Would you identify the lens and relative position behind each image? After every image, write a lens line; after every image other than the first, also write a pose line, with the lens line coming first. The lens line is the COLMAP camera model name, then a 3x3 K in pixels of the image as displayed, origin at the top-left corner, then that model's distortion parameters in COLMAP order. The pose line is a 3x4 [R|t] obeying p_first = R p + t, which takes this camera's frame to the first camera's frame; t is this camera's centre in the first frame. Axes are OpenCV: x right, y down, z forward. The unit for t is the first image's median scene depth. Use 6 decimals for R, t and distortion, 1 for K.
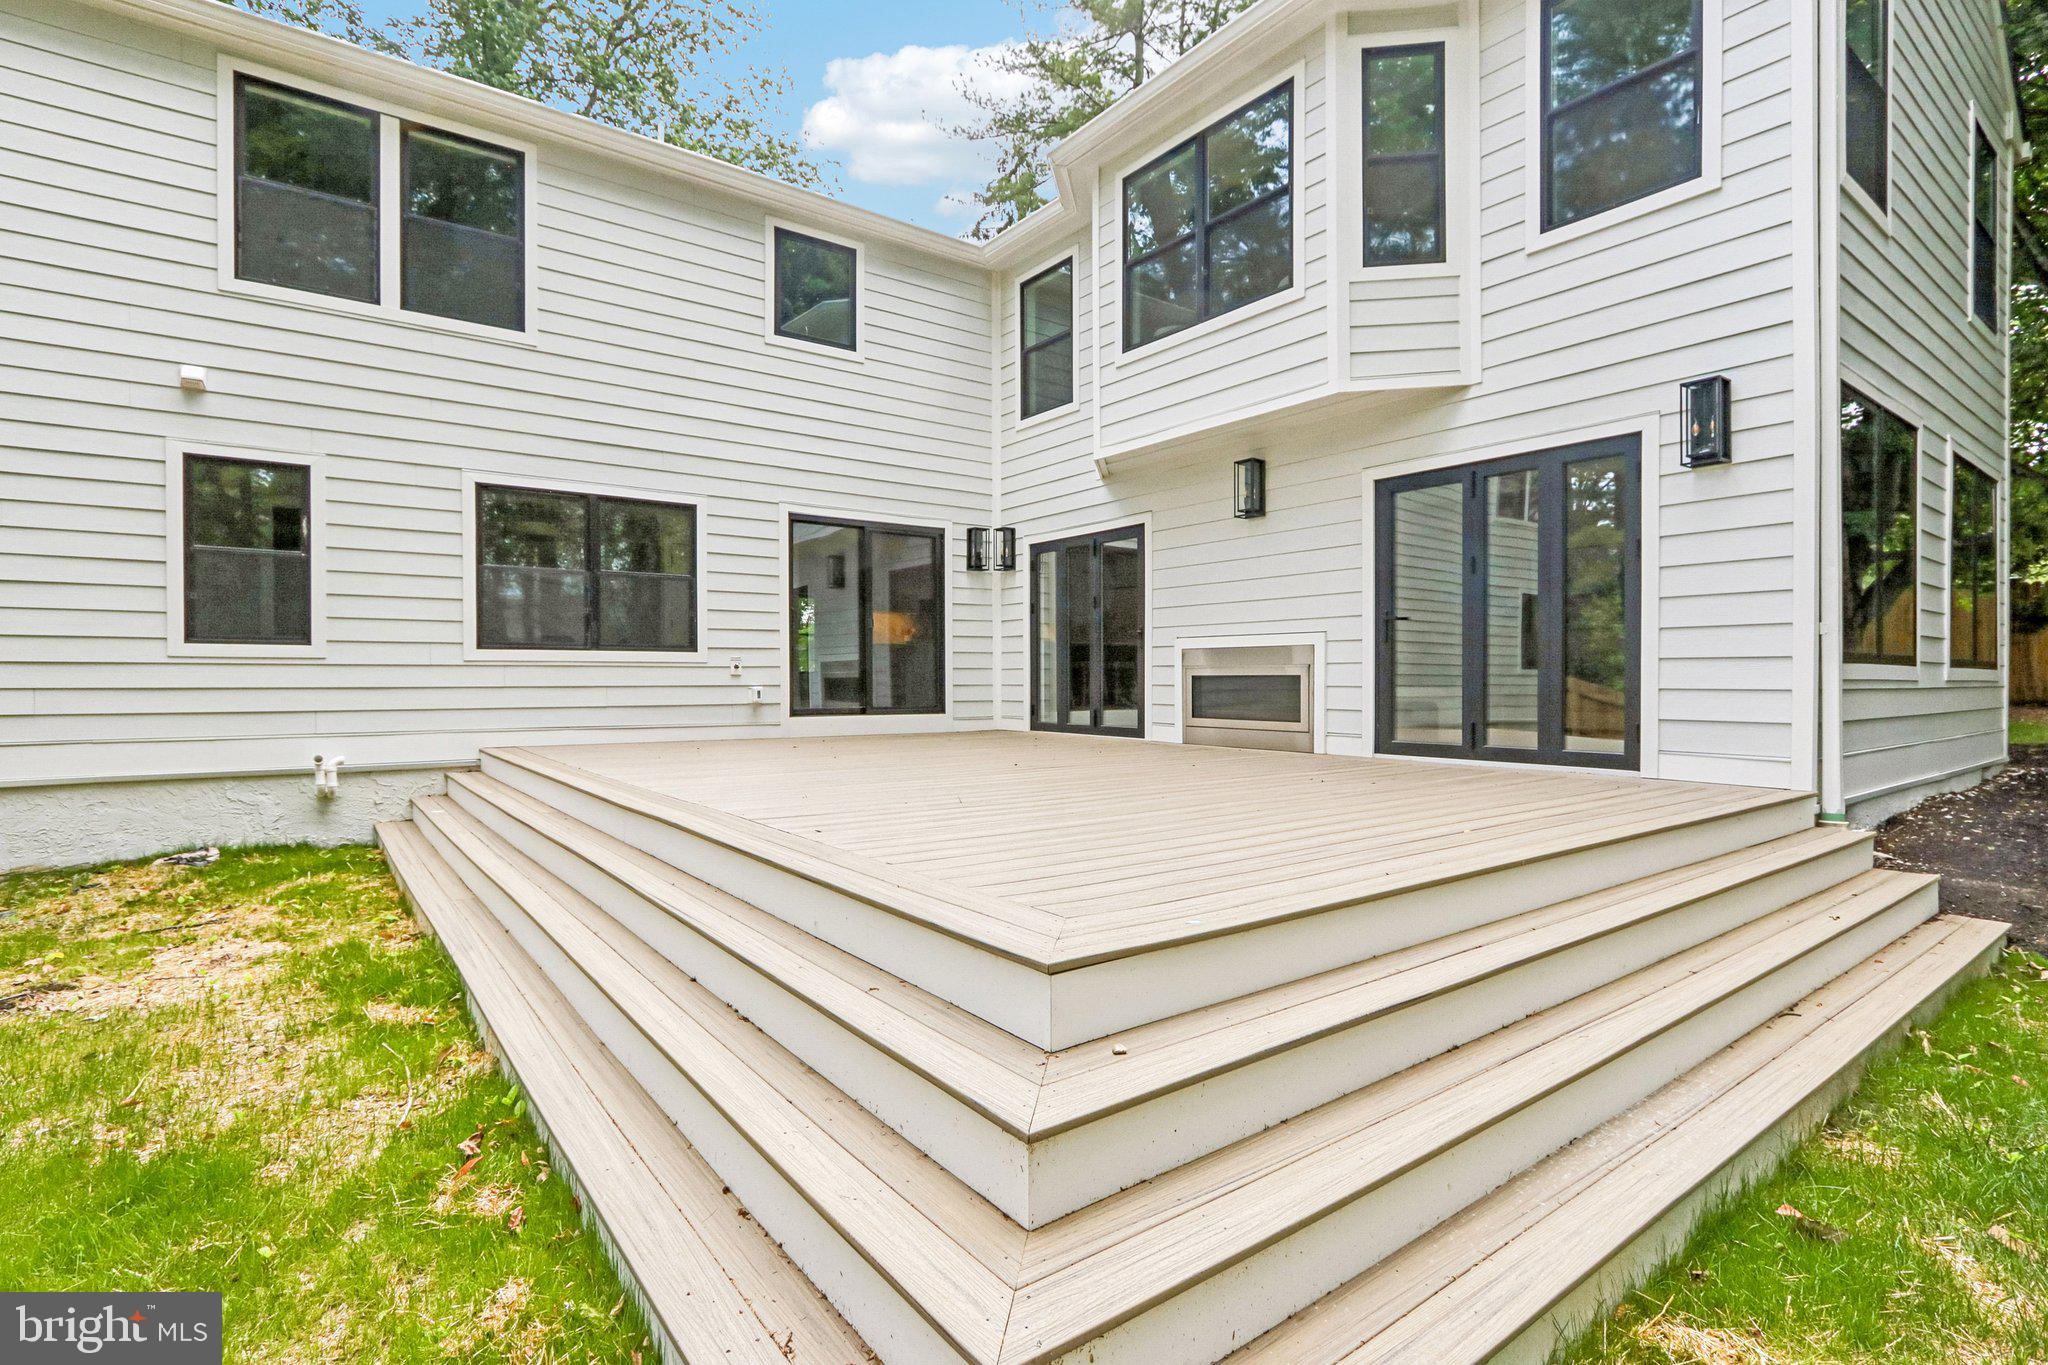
lens RADIAL K [[980.0, 0, 1013.9], [0, 980.0, 677.4], [0, 0, 1]] dist [-0.002845, 0.000113]
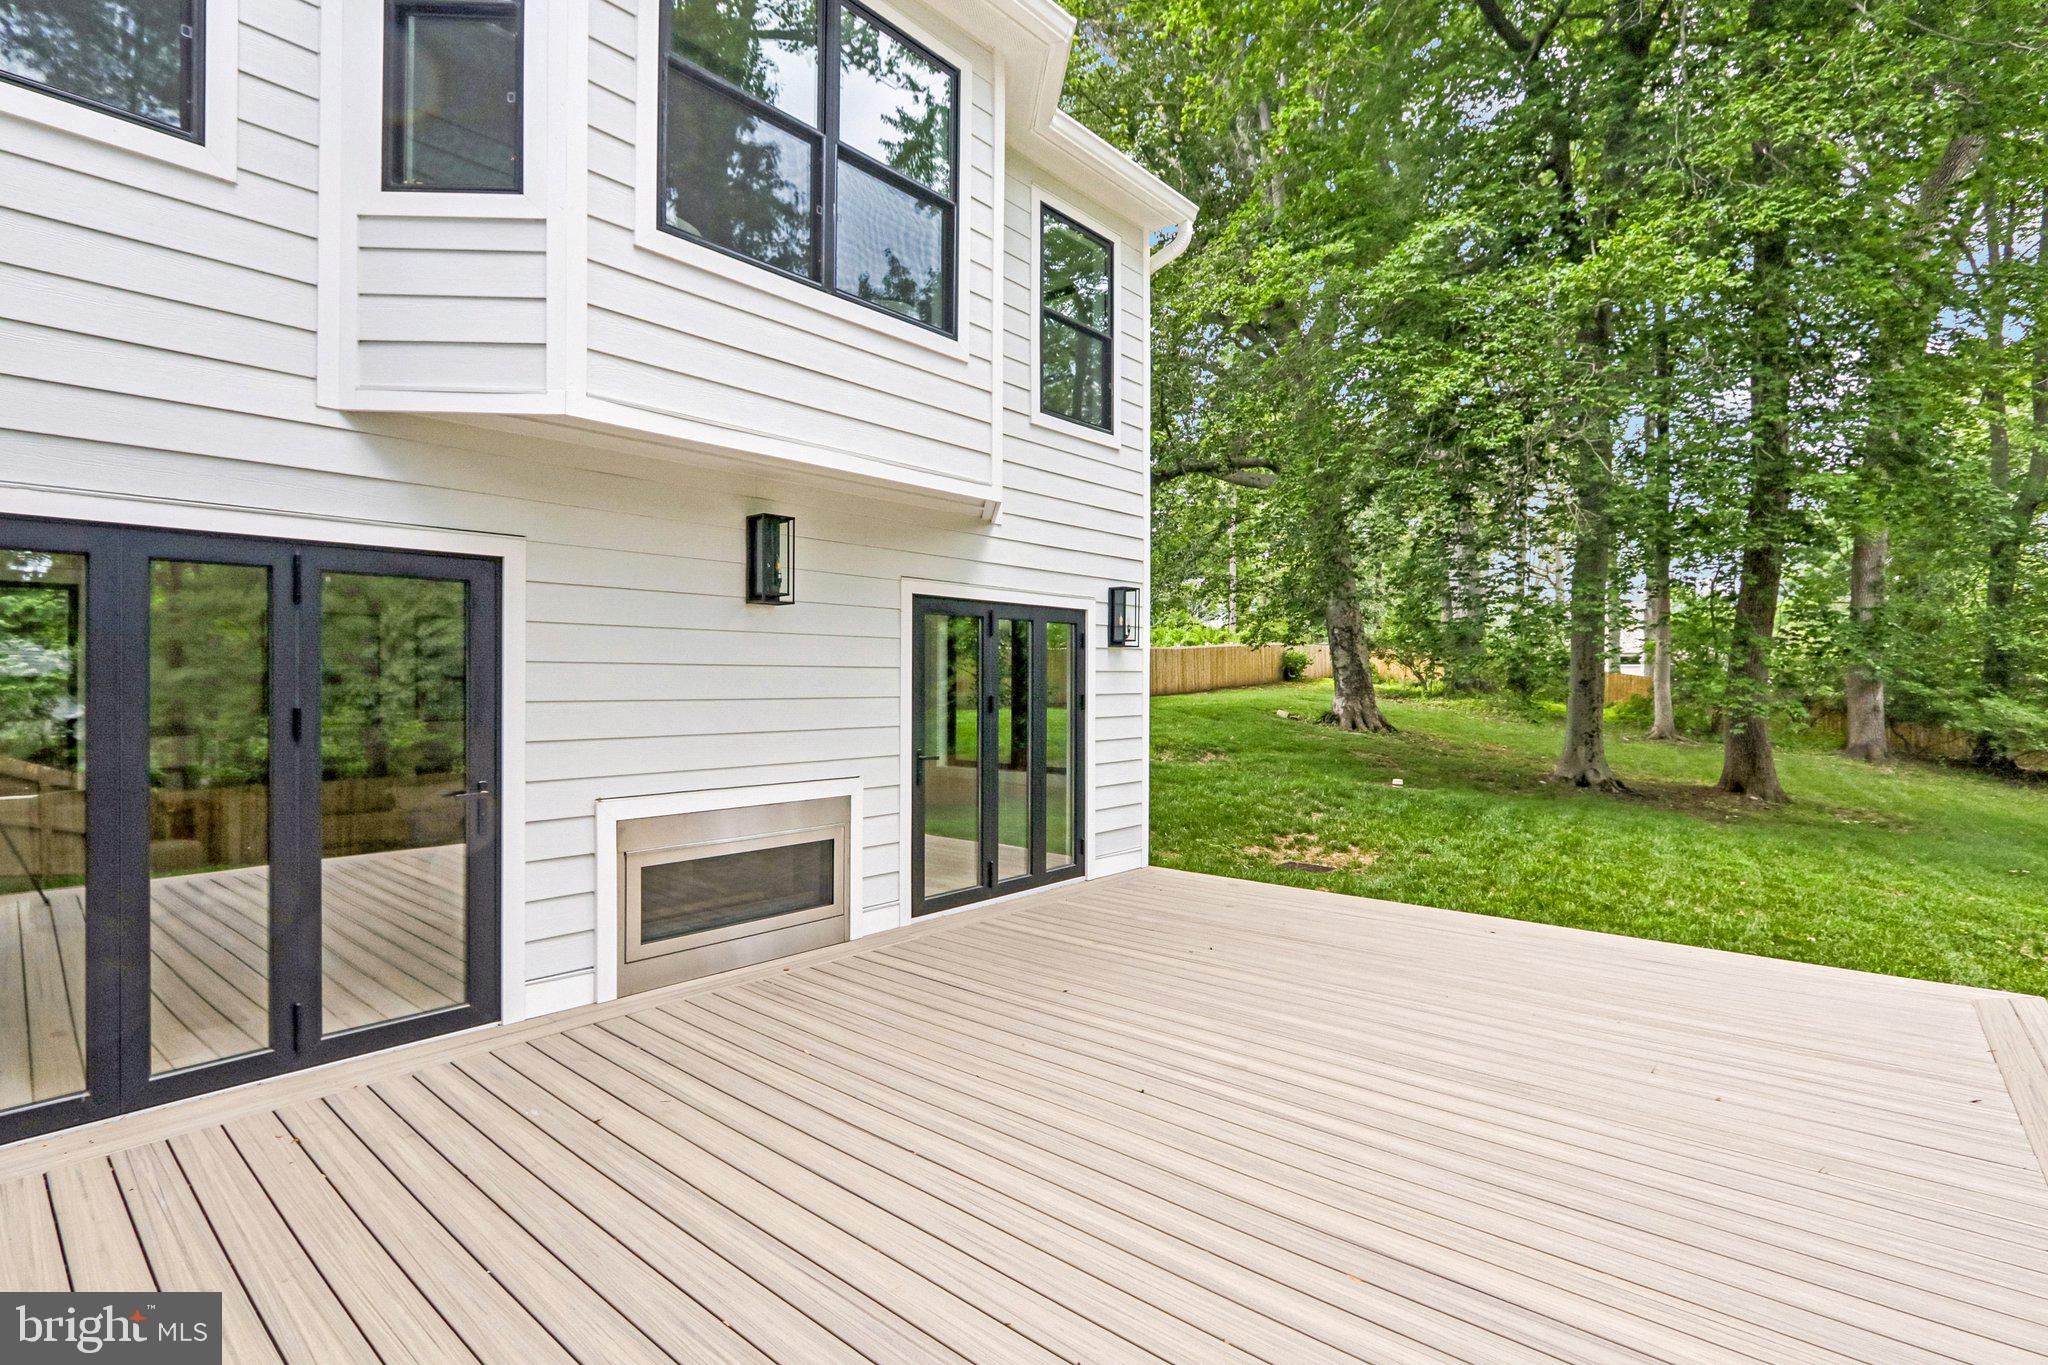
lens RADIAL K [[980.0, 0, 1013.9], [0, 980.0, 677.4], [0, 0, 1]] dist [-0.002845, 0.000113]
pose [[-0.212565, 0.002638, 0.977143, -0.469826], [-0.002794, 0.999991, -0.003307, -0.125881], [-0.977143, -0.003434, -0.212556, 1.083762]]
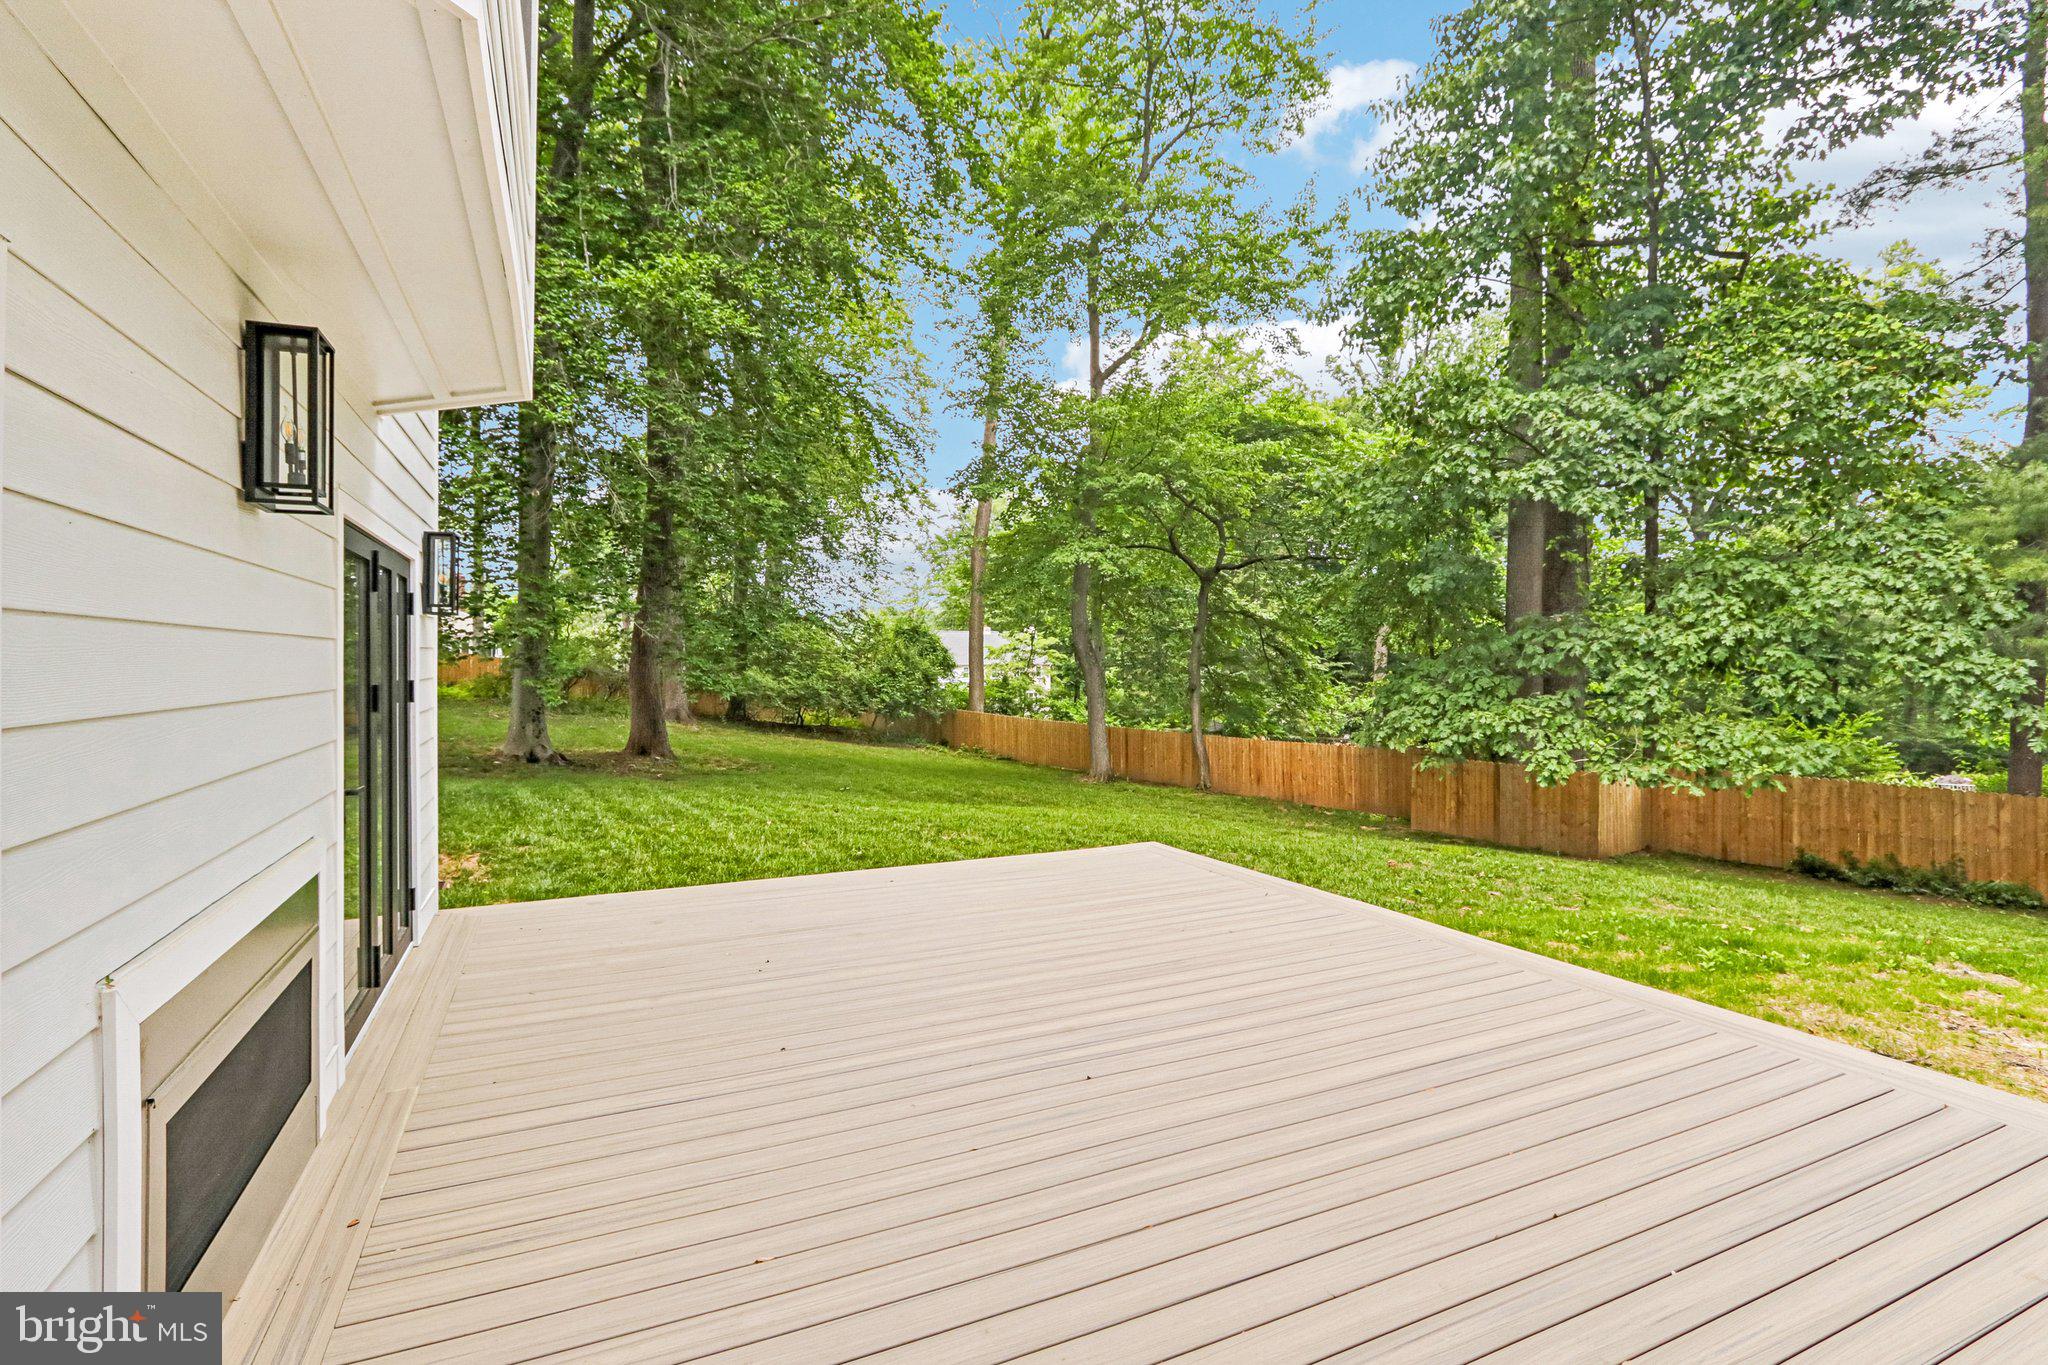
lens RADIAL K [[980.0, 0, 1013.9], [0, 980.0, 677.4], [0, 0, 1]] dist [-0.002845, 0.000113]
pose [[-0.977525, 0.000291, 0.210821, -0.059787], [0.004465, 0.999803, 0.019326, -0.126464], [-0.210774, 0.019833, -0.977334, 1.397275]]
